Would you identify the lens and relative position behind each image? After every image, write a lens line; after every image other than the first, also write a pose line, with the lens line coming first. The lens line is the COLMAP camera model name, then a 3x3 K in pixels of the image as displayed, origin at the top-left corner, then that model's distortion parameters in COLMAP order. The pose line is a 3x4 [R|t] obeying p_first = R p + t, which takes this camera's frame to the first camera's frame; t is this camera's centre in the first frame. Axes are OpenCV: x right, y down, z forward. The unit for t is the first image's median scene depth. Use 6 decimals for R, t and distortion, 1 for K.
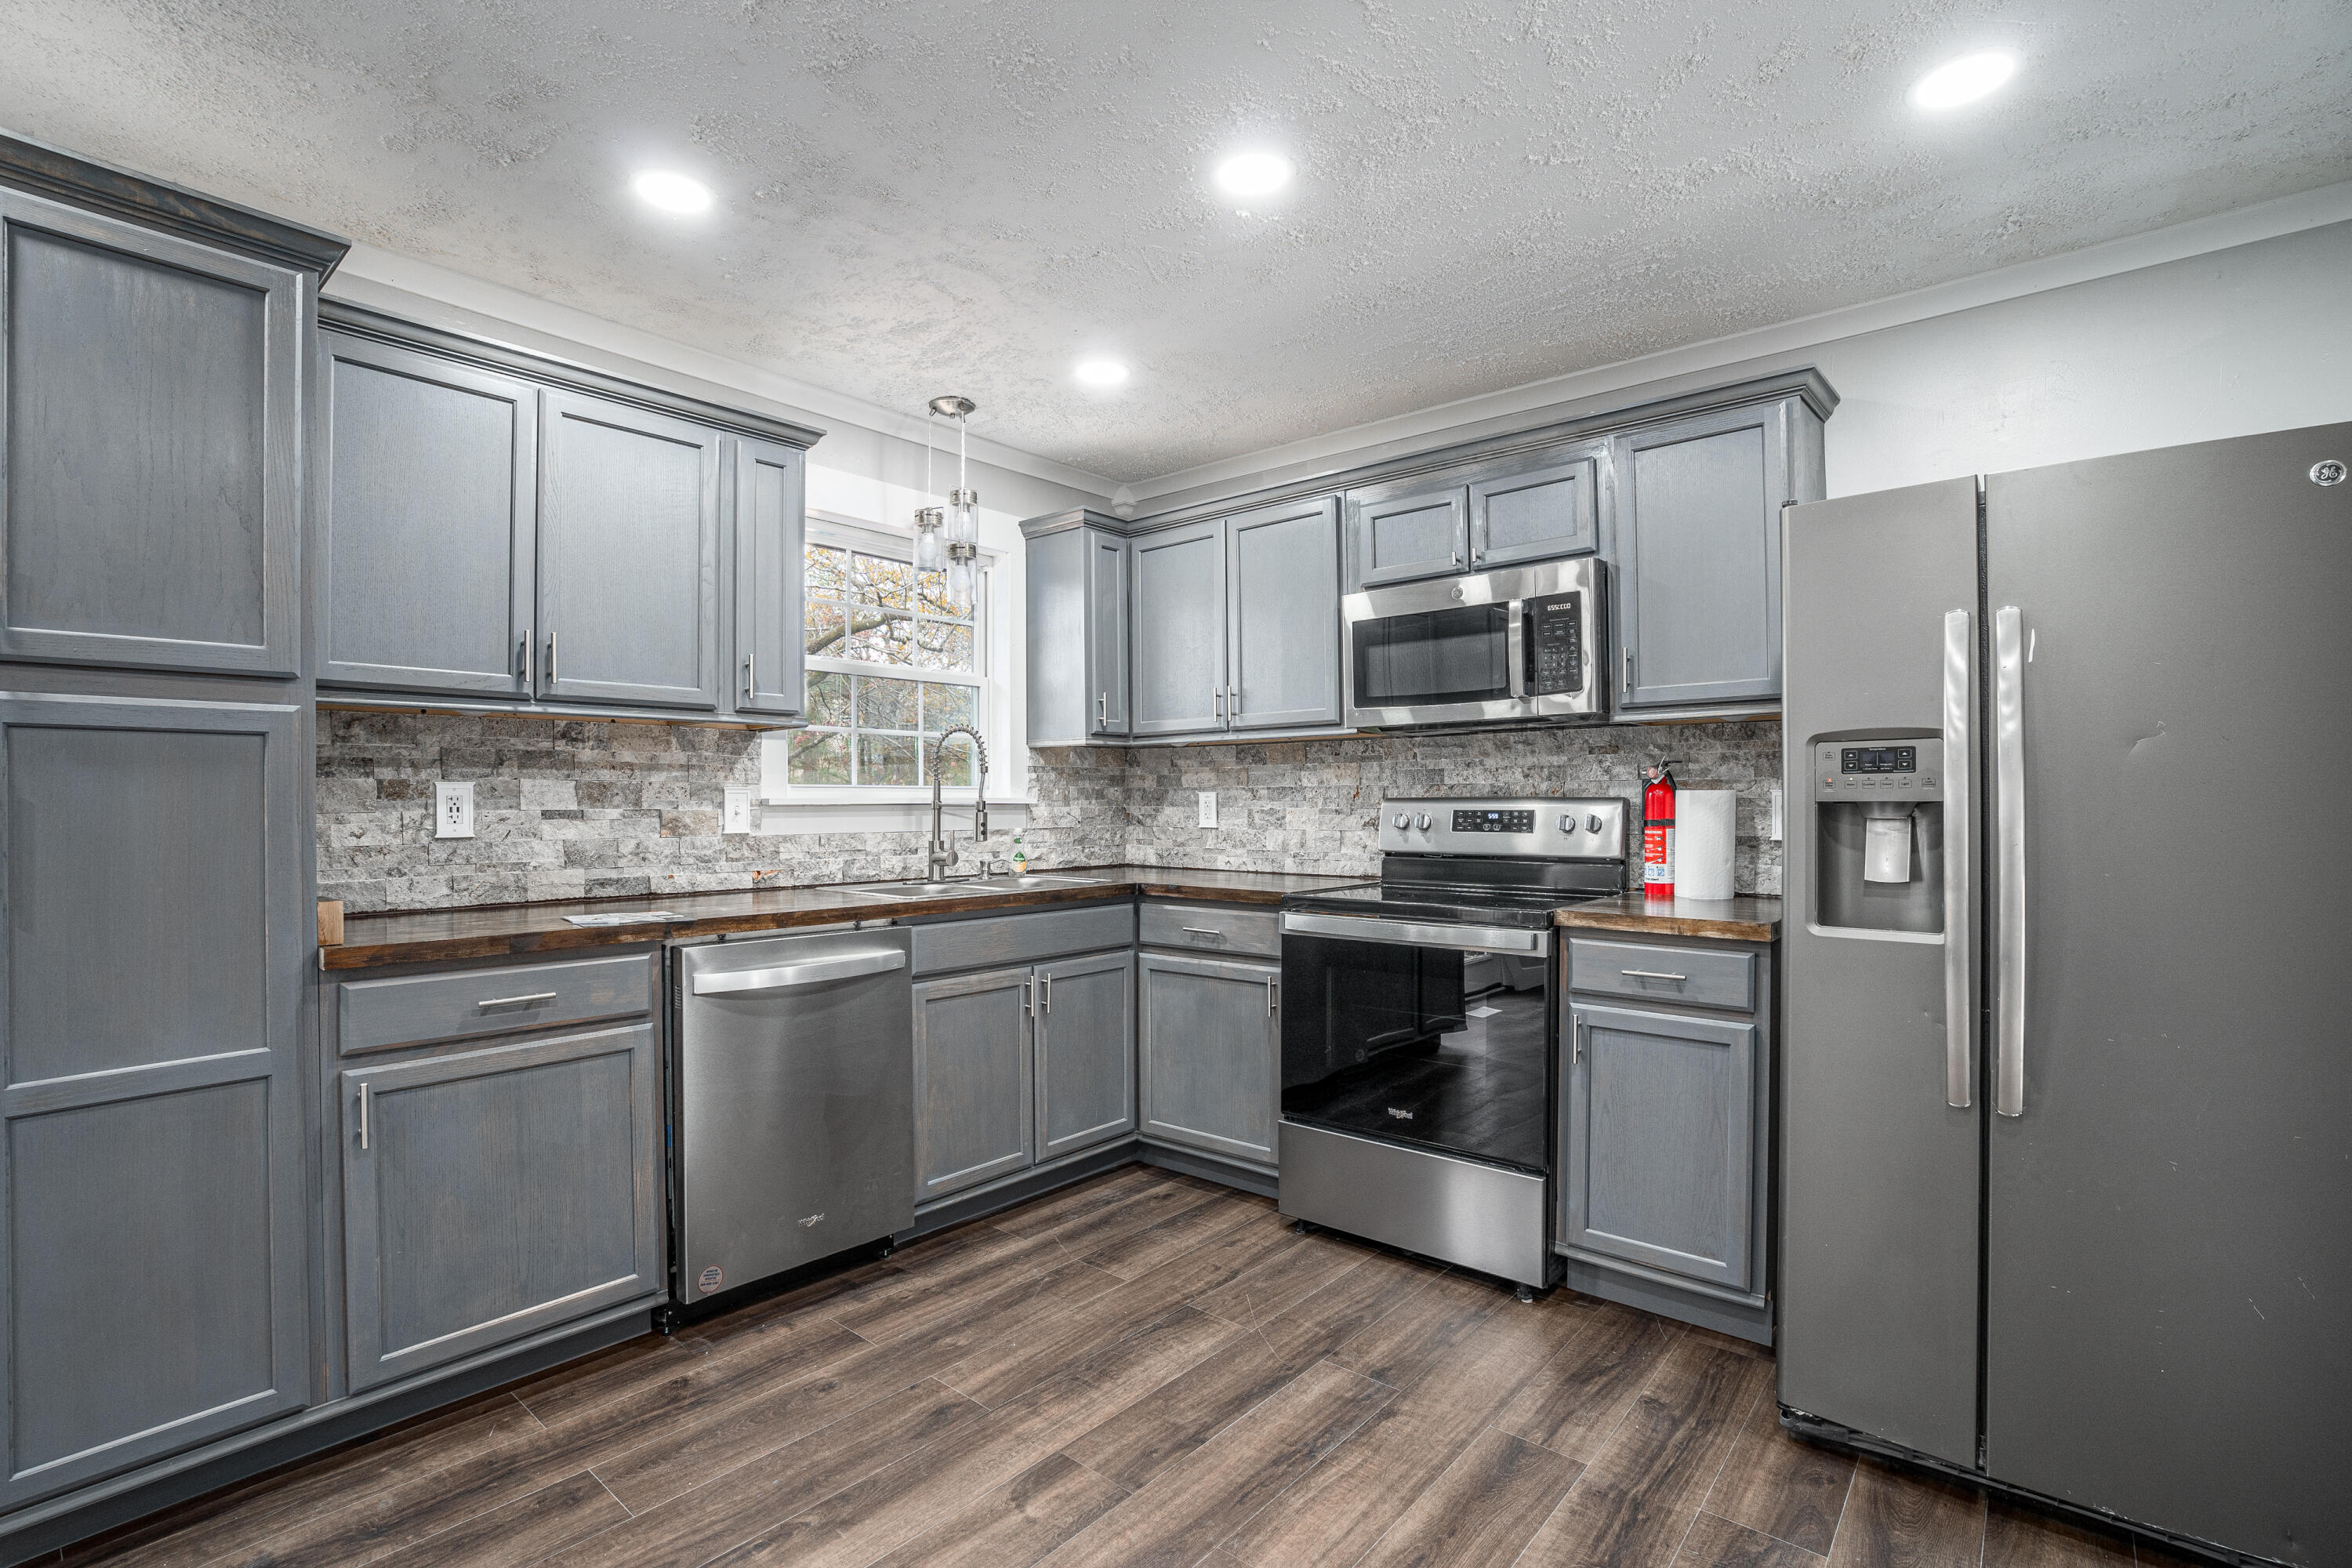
lens RADIAL K [[1084.2, 0, 1143.0], [0, 1084.2, 793.9], [0, 0, 1]] dist [-0.064406, 0.024894]
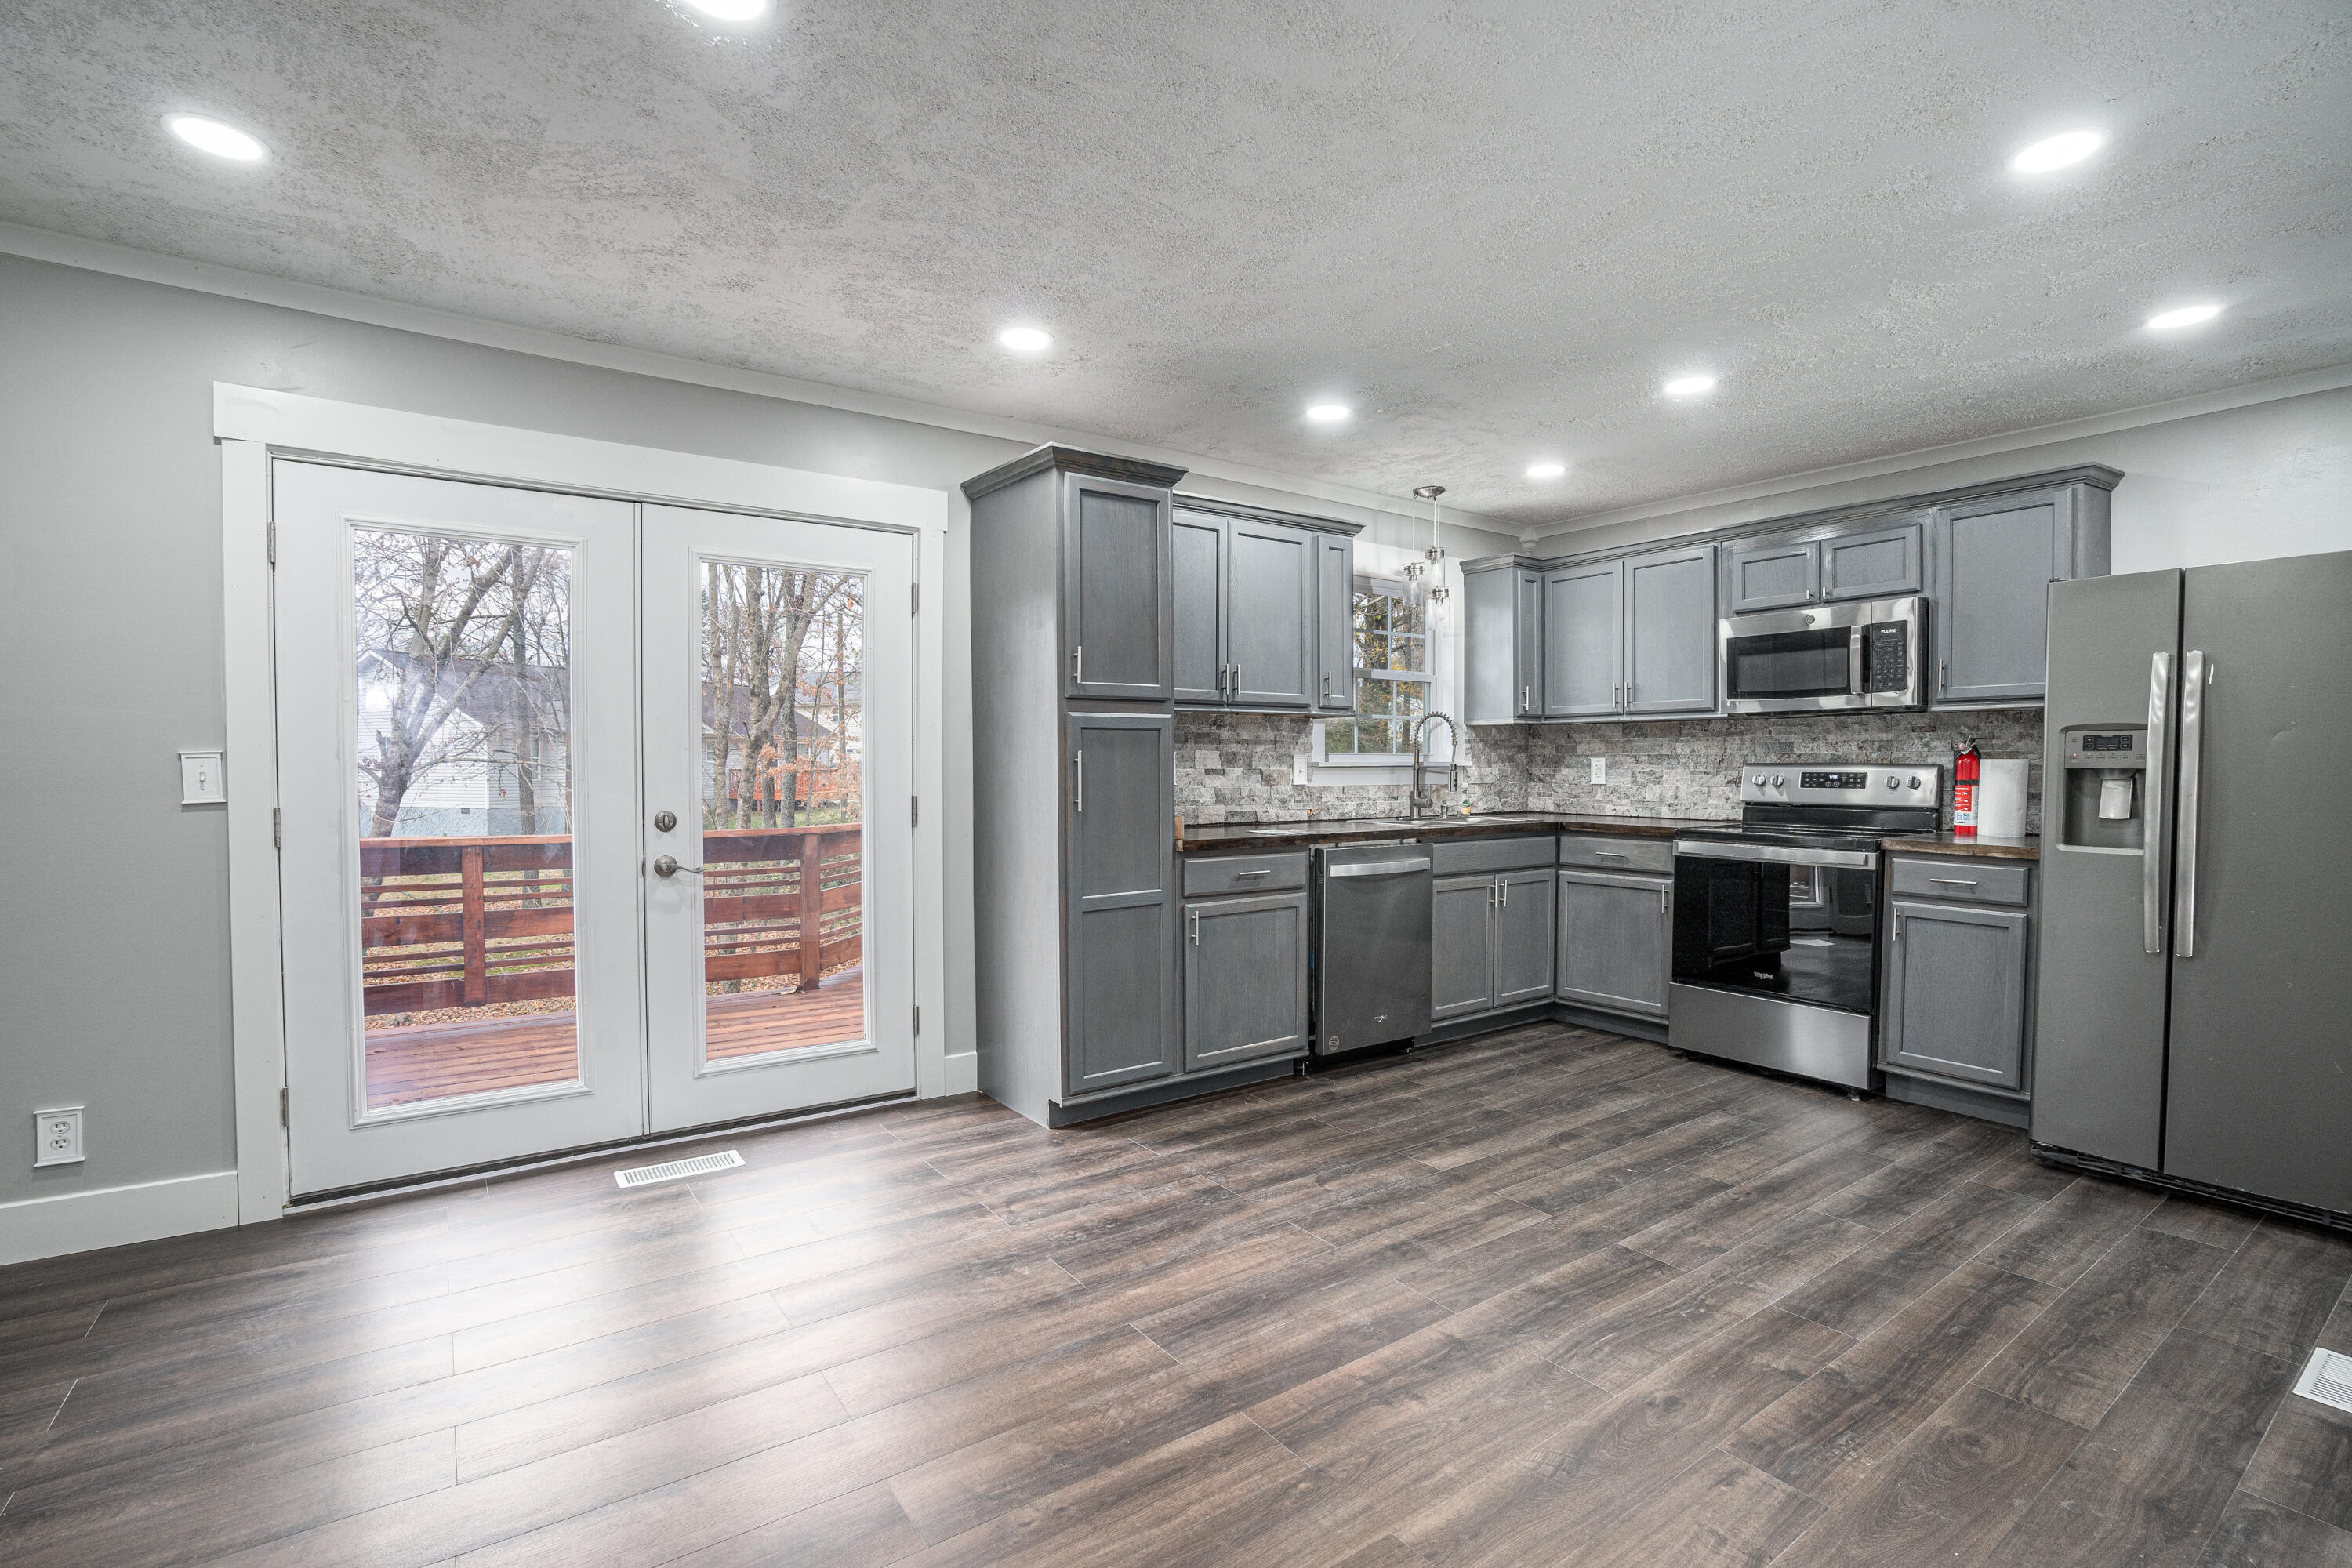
lens RADIAL K [[1084.2, 0, 1143.0], [0, 1084.2, 793.9], [0, 0, 1]] dist [-0.064406, 0.024894]
pose [[0.970018, 0.010012, -0.242825, -0.232111], [-0.001093, 0.999321, 0.036839, -0.007405], [0.243029, -0.035470, 0.969370, -0.606978]]
